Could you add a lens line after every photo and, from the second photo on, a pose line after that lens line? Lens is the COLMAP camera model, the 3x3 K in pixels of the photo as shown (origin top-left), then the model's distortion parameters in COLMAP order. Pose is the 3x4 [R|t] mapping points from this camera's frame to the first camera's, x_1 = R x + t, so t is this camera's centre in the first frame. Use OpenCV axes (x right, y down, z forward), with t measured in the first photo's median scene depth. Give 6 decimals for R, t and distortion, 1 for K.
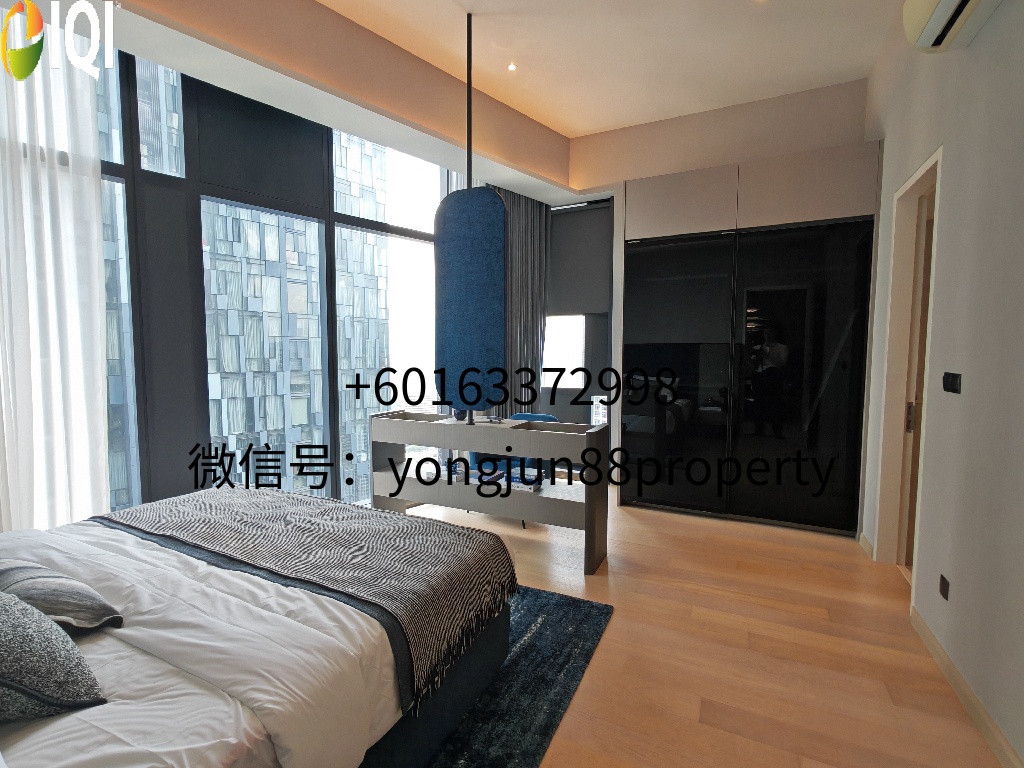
lens RADIAL K [[472.5, 0, 512.0], [0, 472.5, 384.0], [0, 0, 1]] dist [0.002210, 0.000527]
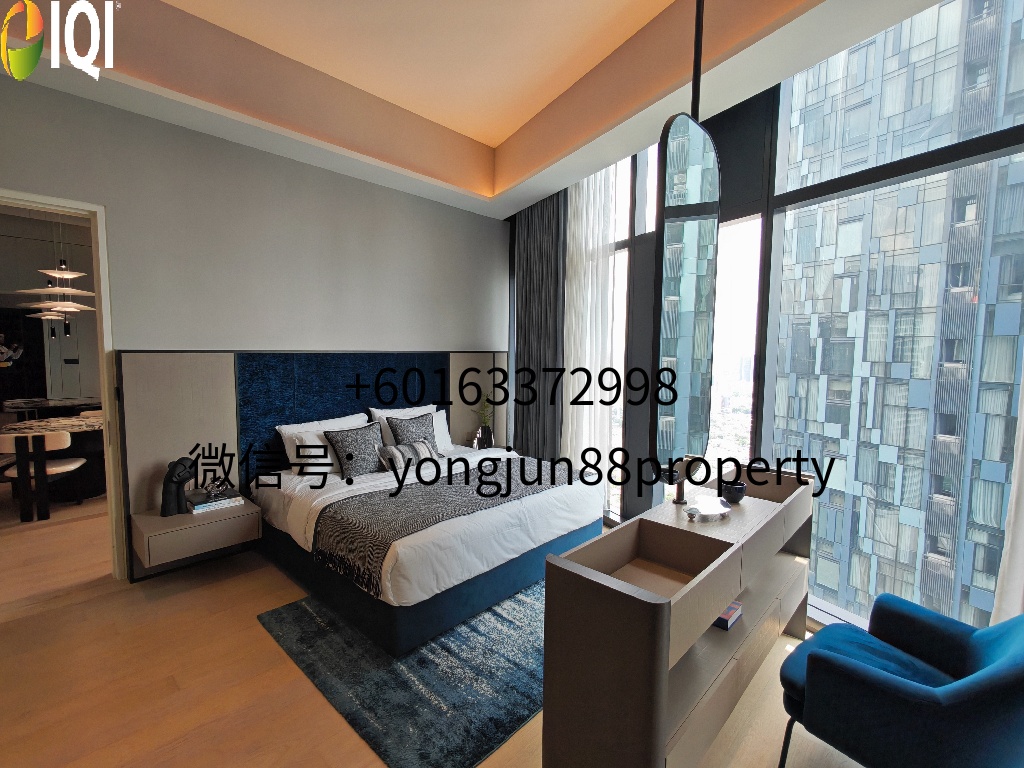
lens RADIAL K [[472.5, 0, 512.0], [0, 472.5, 384.0], [0, 0, 1]] dist [0.002210, 0.000527]
pose [[-0.267536, 0.054501, -0.962005, 0.661679], [-0.073299, 0.994355, 0.076719, -0.103197], [0.960756, 0.091039, -0.262031, 1.060243]]
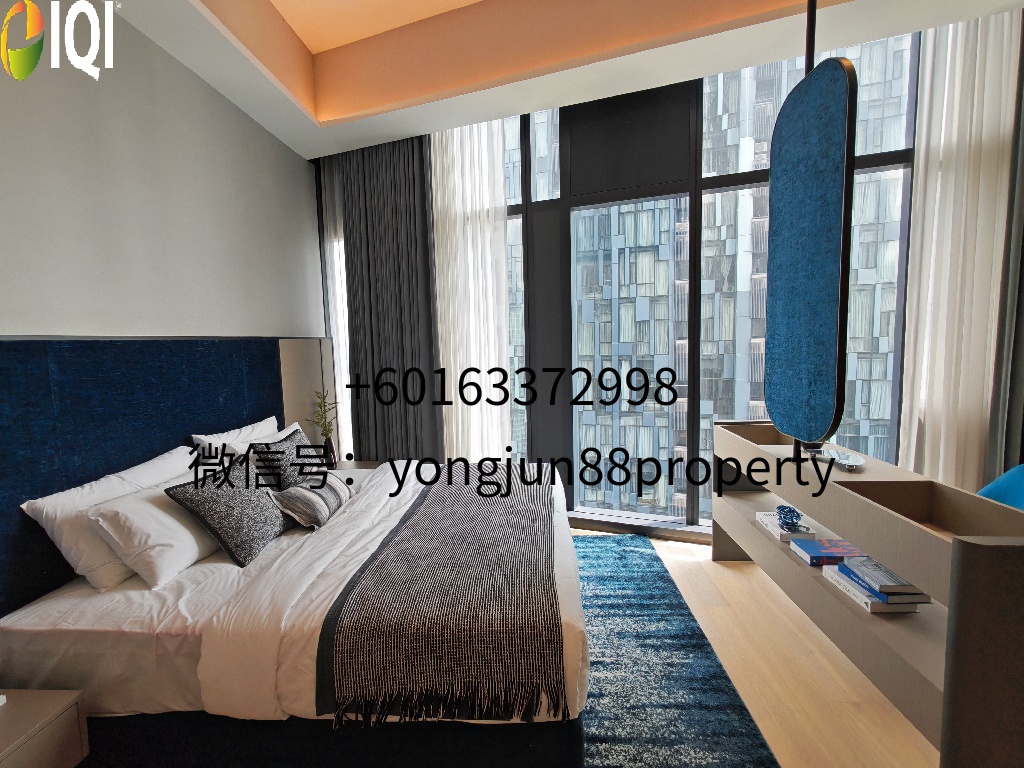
lens RADIAL K [[472.5, 0, 512.0], [0, 472.5, 384.0], [0, 0, 1]] dist [0.002210, 0.000527]
pose [[0.421885, 0.051513, -0.905185, 0.367629], [-0.018000, 0.998664, 0.048444, -0.026789], [0.906470, -0.004145, 0.422249, 0.415895]]
